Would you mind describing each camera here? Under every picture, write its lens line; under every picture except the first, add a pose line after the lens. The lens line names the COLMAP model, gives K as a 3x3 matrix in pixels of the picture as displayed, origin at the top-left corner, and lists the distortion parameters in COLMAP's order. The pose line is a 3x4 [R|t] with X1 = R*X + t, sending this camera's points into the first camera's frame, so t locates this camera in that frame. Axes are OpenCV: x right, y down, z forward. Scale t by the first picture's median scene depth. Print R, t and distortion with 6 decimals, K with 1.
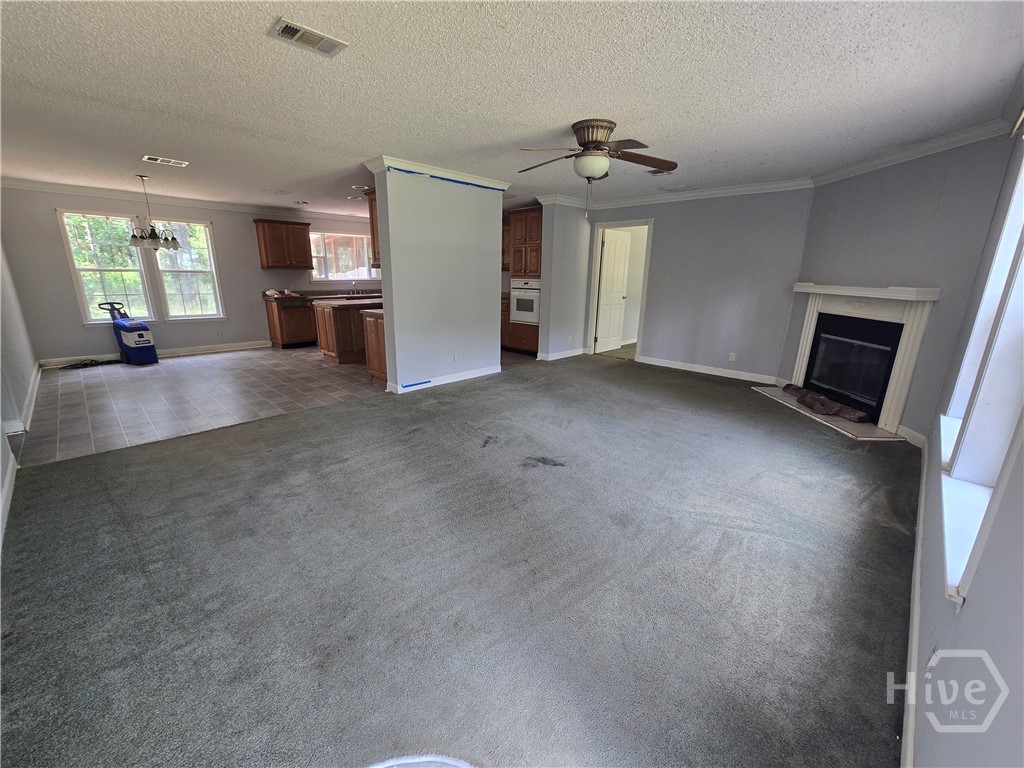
lens RADIAL K [[420.4, 0, 504.9], [0, 420.4, 387.9], [0, 0, 1]] dist [-0.000908, 0.000894]
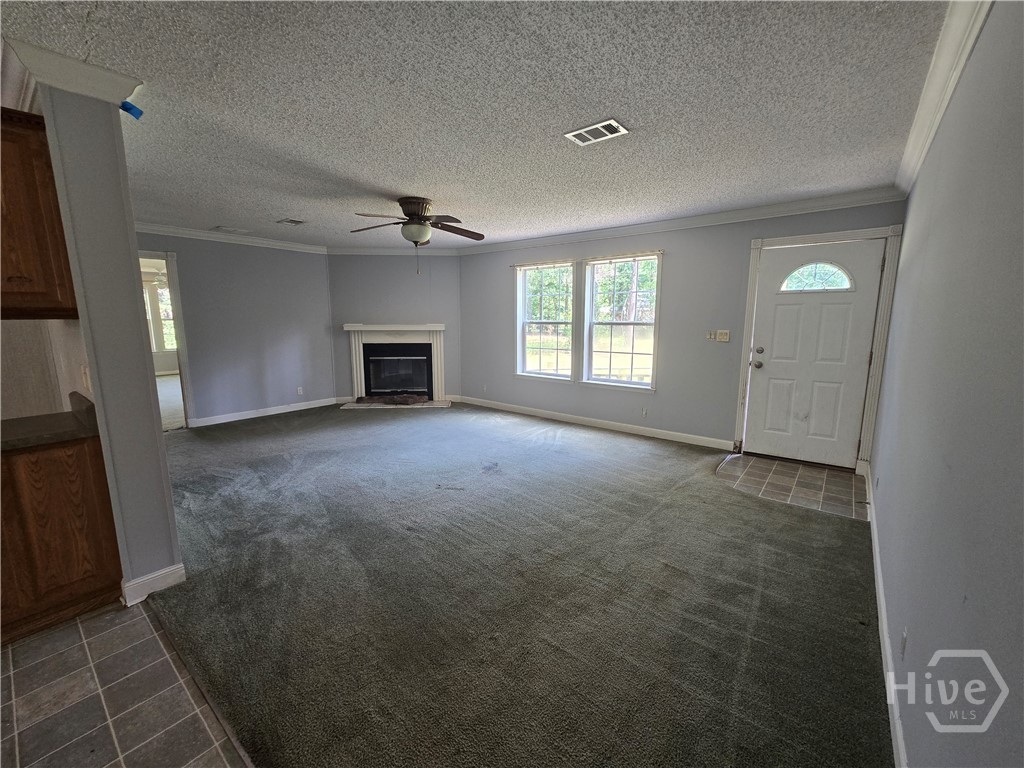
lens RADIAL K [[420.4, 0, 511.0], [0, 420.4, 384.8], [0, 0, 1]] dist [-0.000908, 0.000894]
pose [[-0.104483, -0.171369, 0.979651, -0.637429], [0.263604, 0.945039, 0.193429, -0.165948], [-0.958956, 0.278450, -0.053567, 0.550344]]
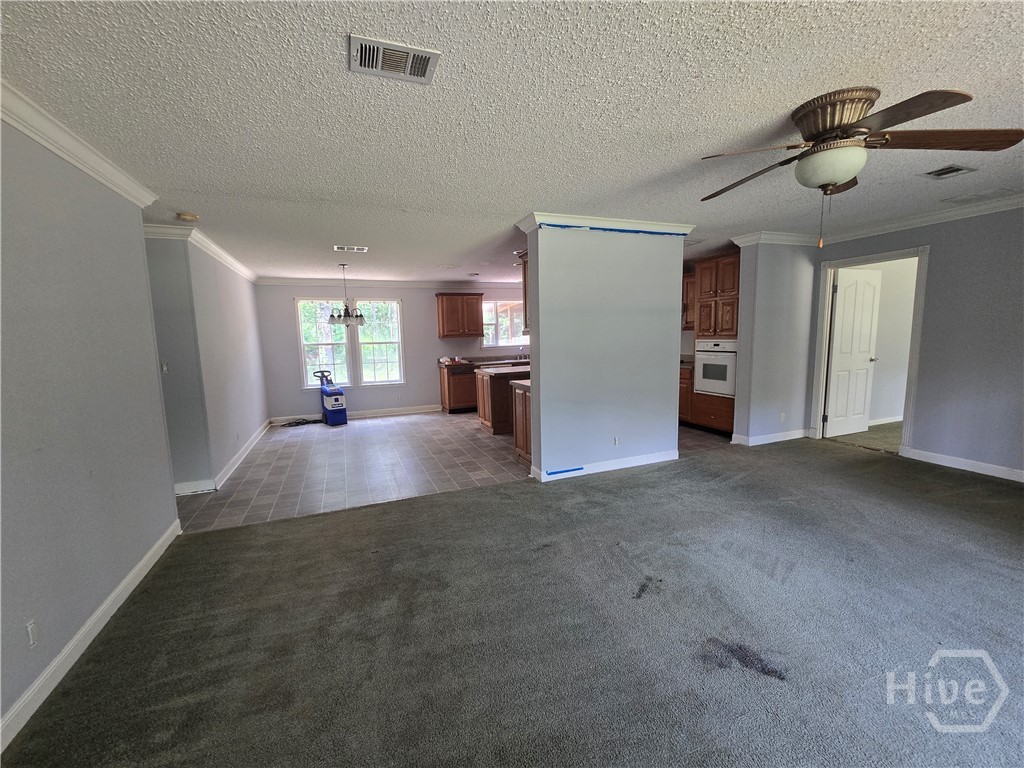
lens RADIAL K [[420.4, 0, 504.7], [0, 420.4, 387.0], [0, 0, 1]] dist [-0.000908, 0.000894]
pose [[0.911969, 0.013379, -0.410040, 0.015877], [-0.069836, 0.989944, -0.123021, -0.057487], [0.404271, 0.140827, 0.903733, 0.172922]]
